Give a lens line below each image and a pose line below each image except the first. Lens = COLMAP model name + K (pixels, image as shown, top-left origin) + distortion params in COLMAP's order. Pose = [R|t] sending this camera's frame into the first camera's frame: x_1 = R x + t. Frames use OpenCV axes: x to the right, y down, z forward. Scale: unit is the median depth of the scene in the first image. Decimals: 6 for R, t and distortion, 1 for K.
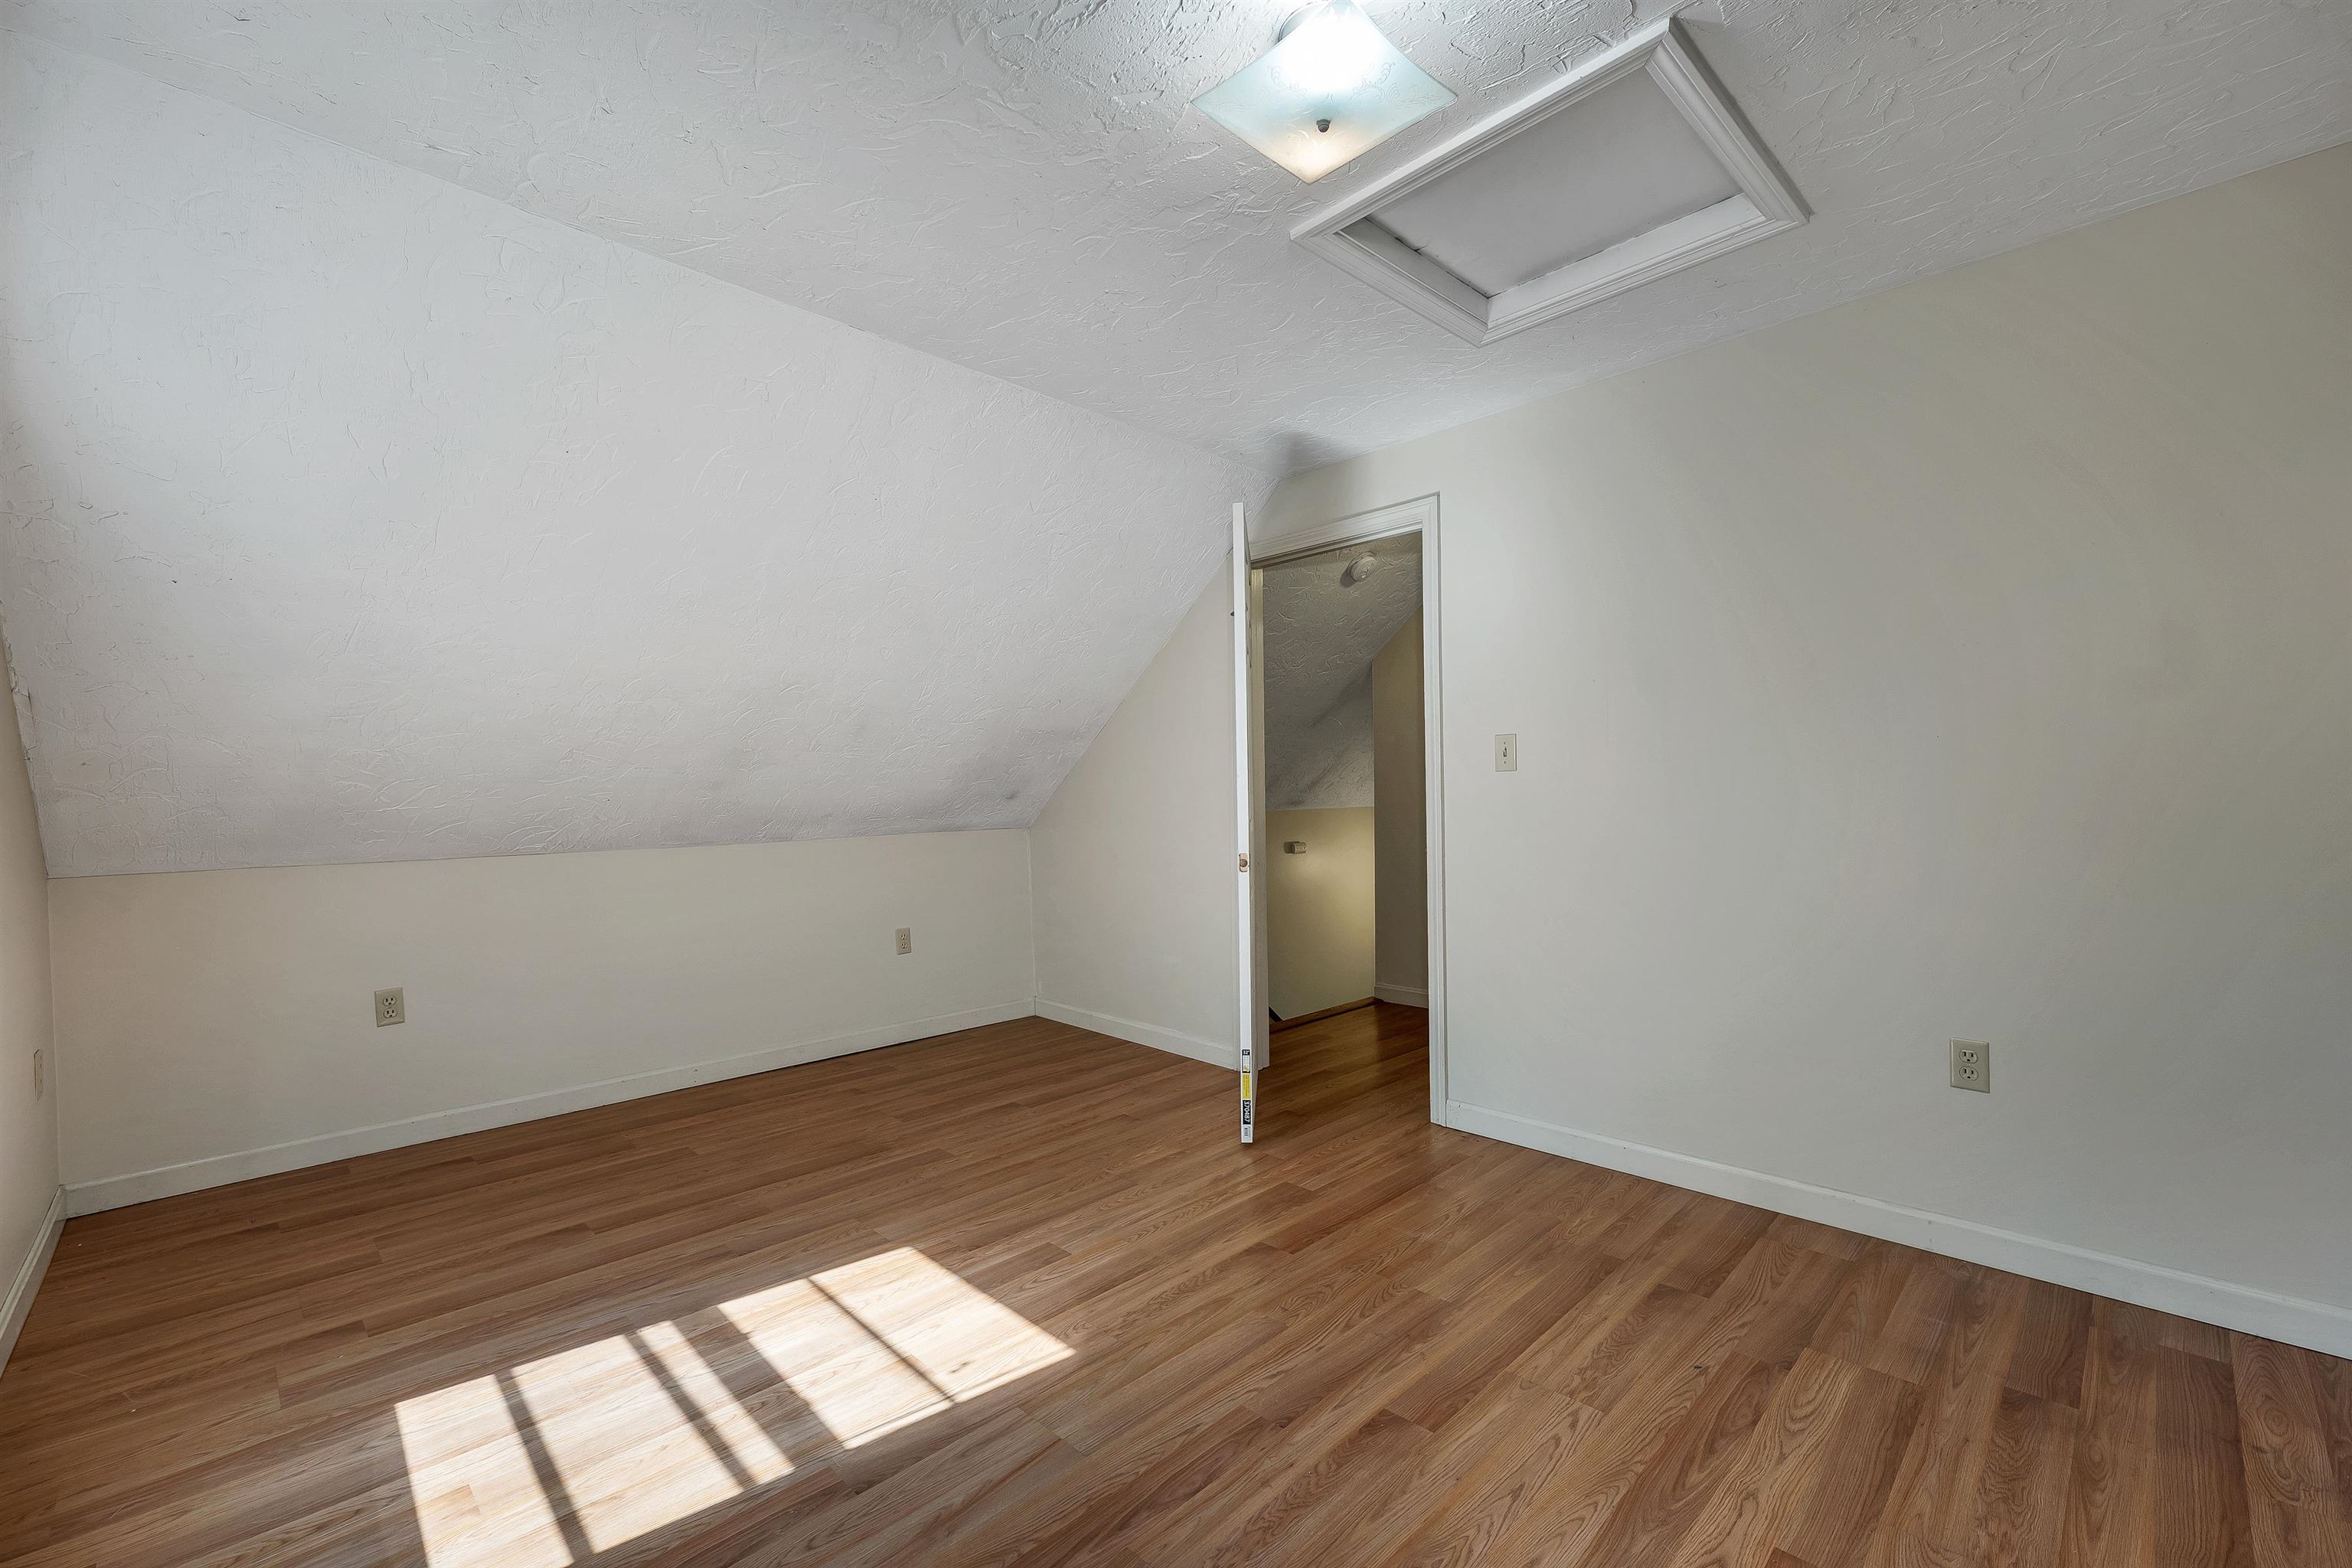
lens RADIAL K [[982.8, 0, 1173.2], [0, 982.8, 787.2], [0, 0, 1]] dist [0.004022, -0.000348]
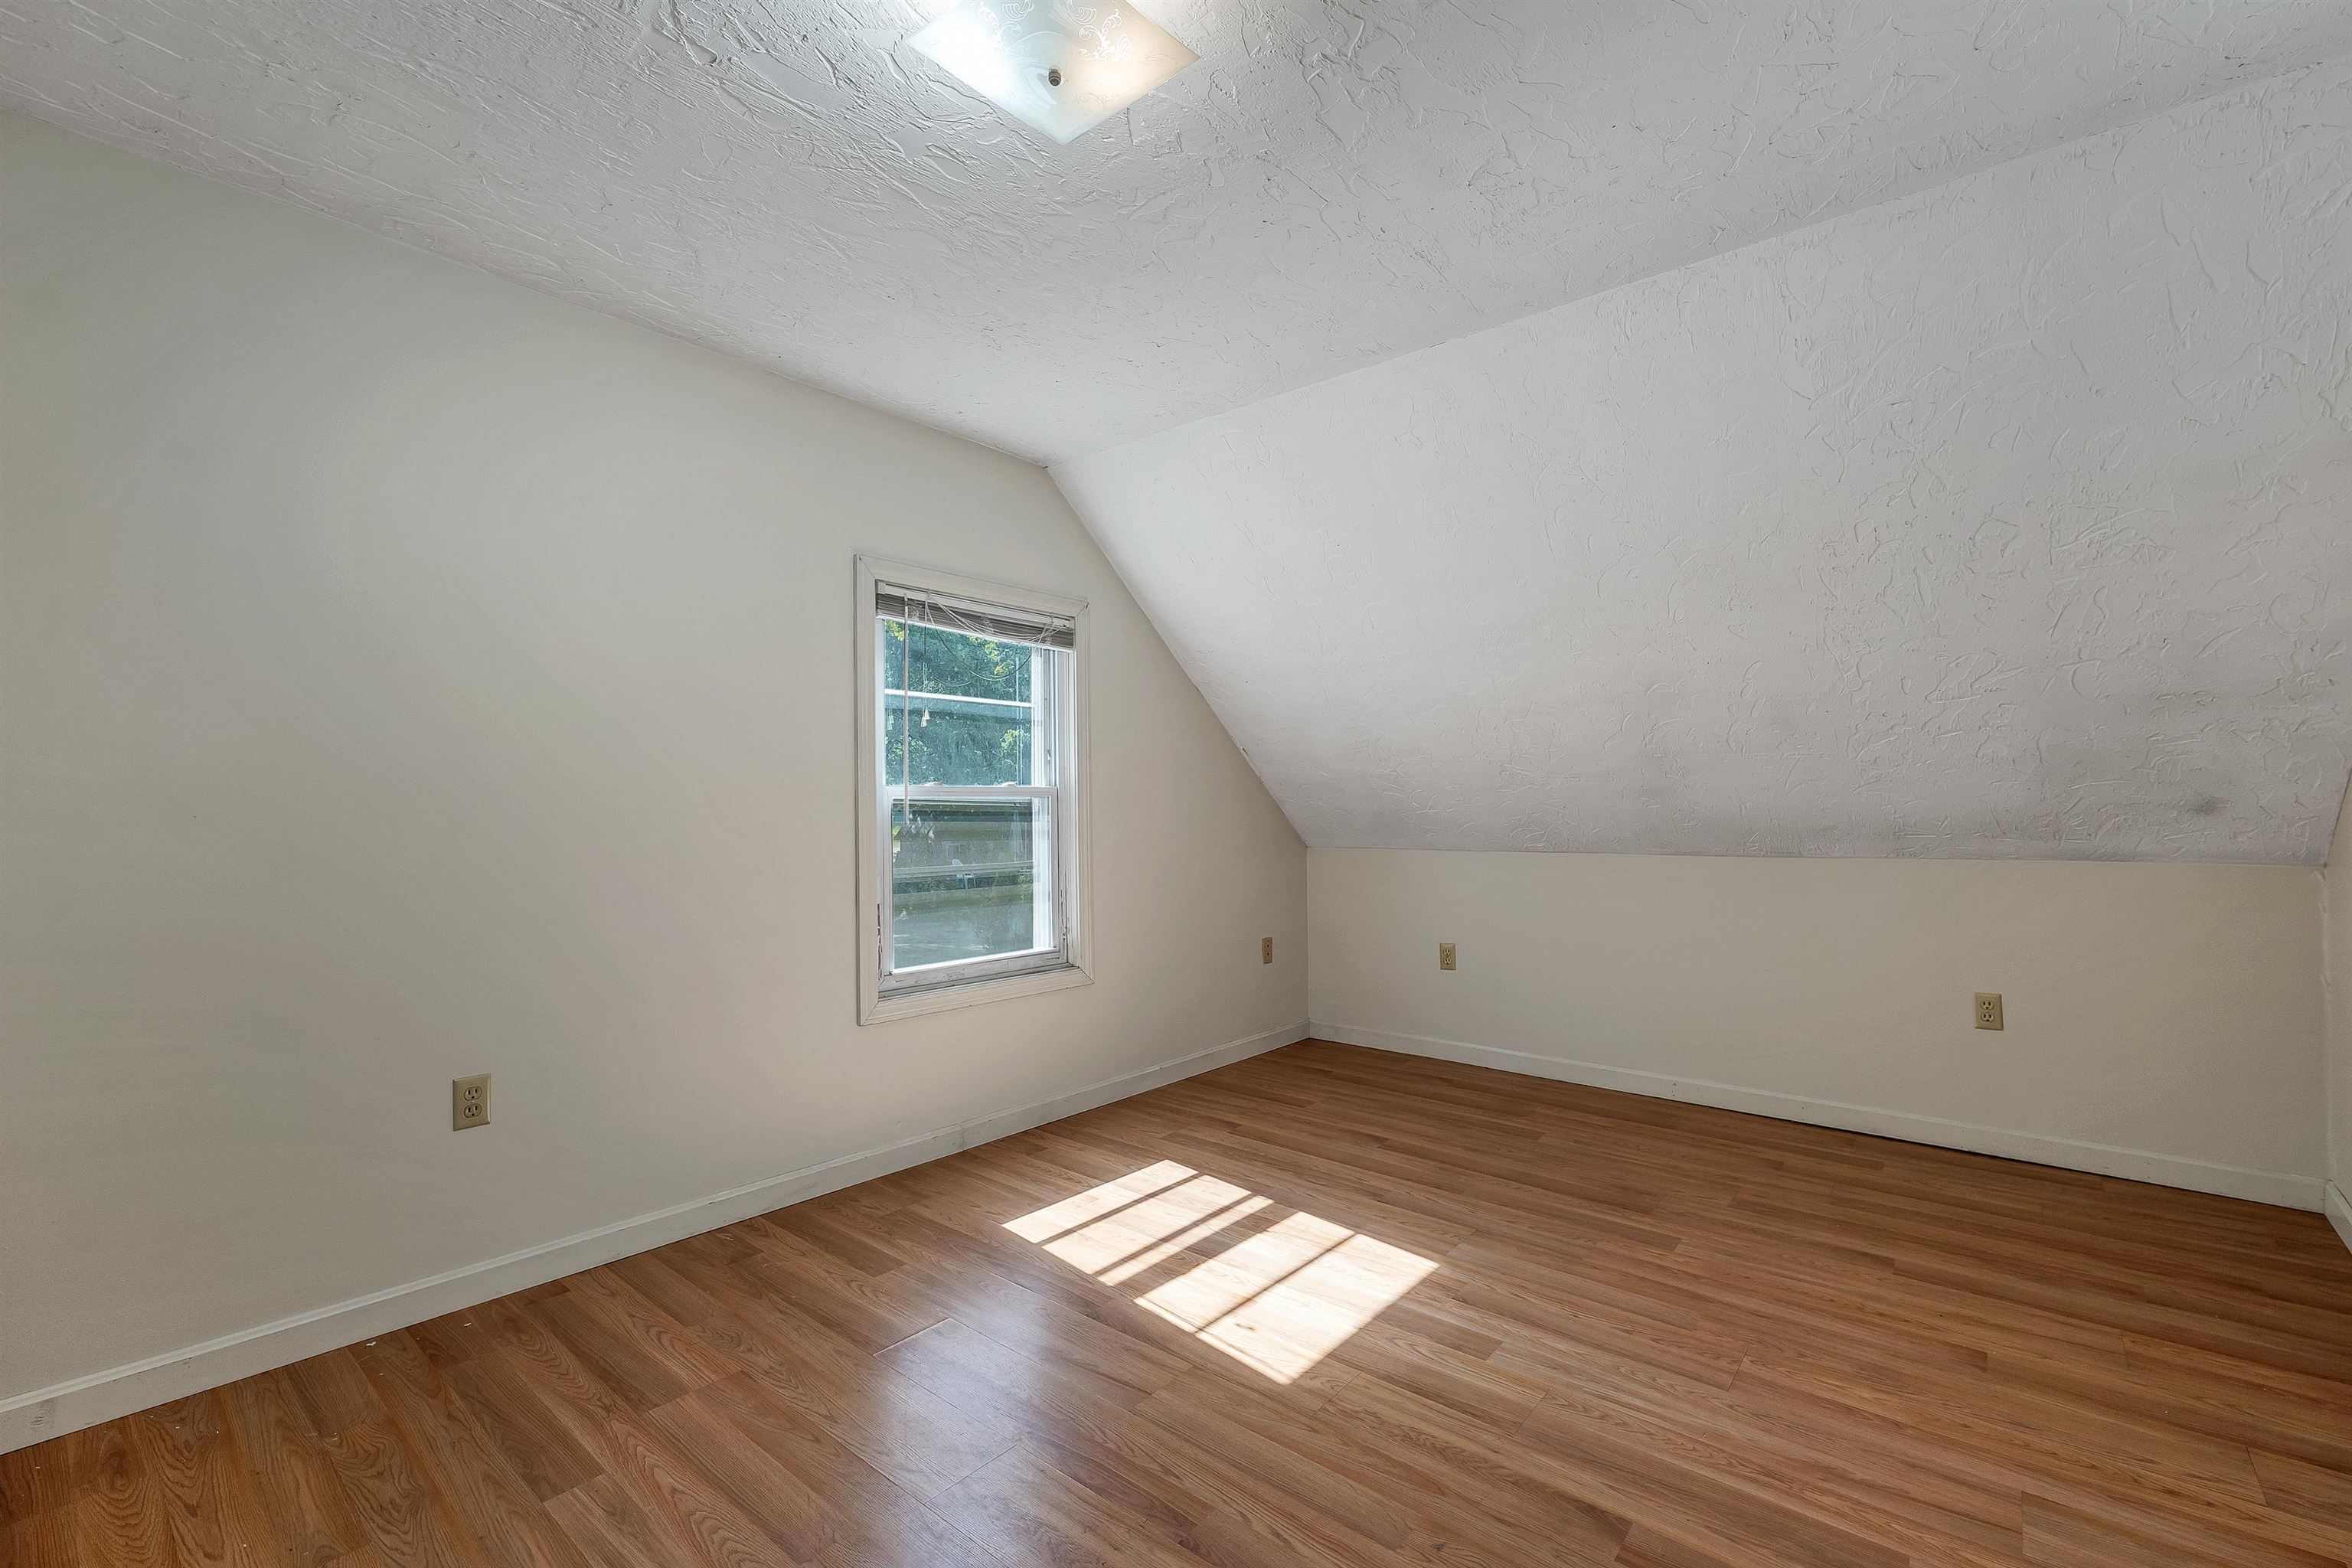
lens RADIAL K [[982.8, 0, 1172.2], [0, 982.8, 804.5], [0, 0, 1]] dist [0.004022, -0.000348]
pose [[0.088789, 0.010451, -0.995996, 0.726531], [0.009083, 0.999895, 0.011302, -0.009753], [0.996009, -0.010050, 0.088684, 0.689209]]
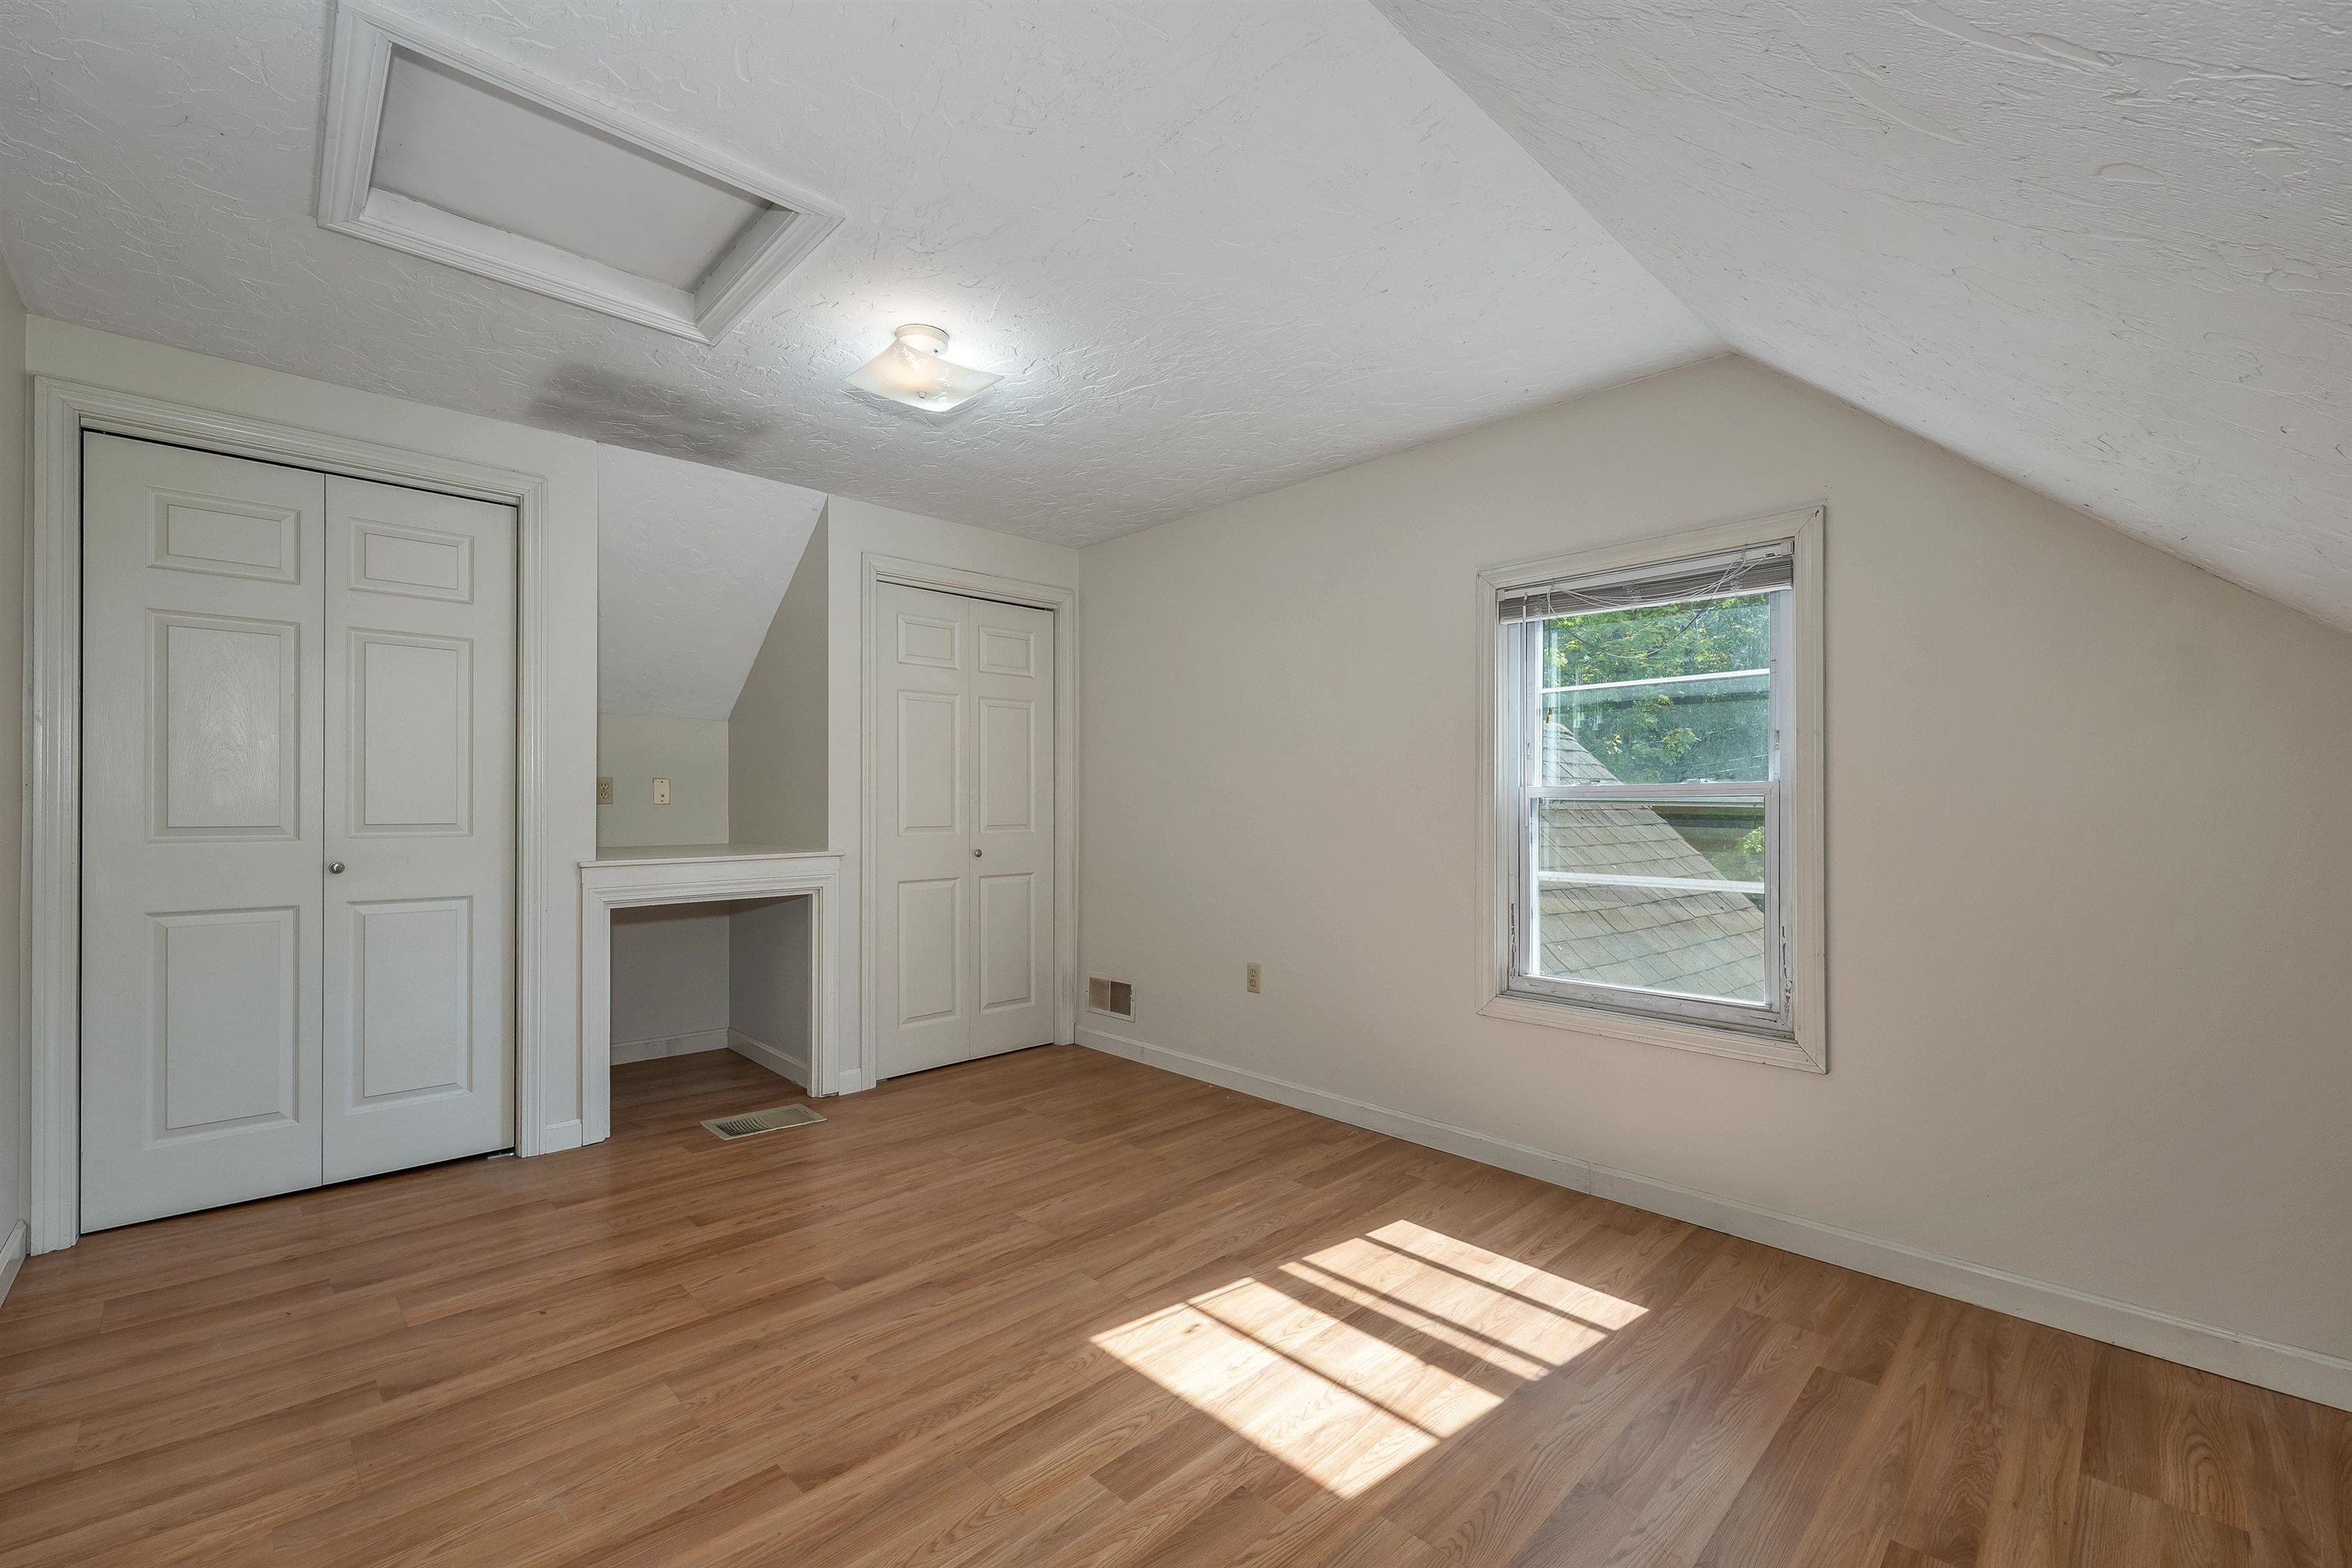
lens RADIAL K [[982.8, 0, 1195.5], [0, 982.8, 795.0], [0, 0, 1]] dist [0.004022, -0.000348]
pose [[-0.999833, 0.006640, -0.017021, -0.173691], [0.007011, 0.999737, -0.021822, 0.014202], [0.016872, -0.021938, -0.999617, 1.762787]]
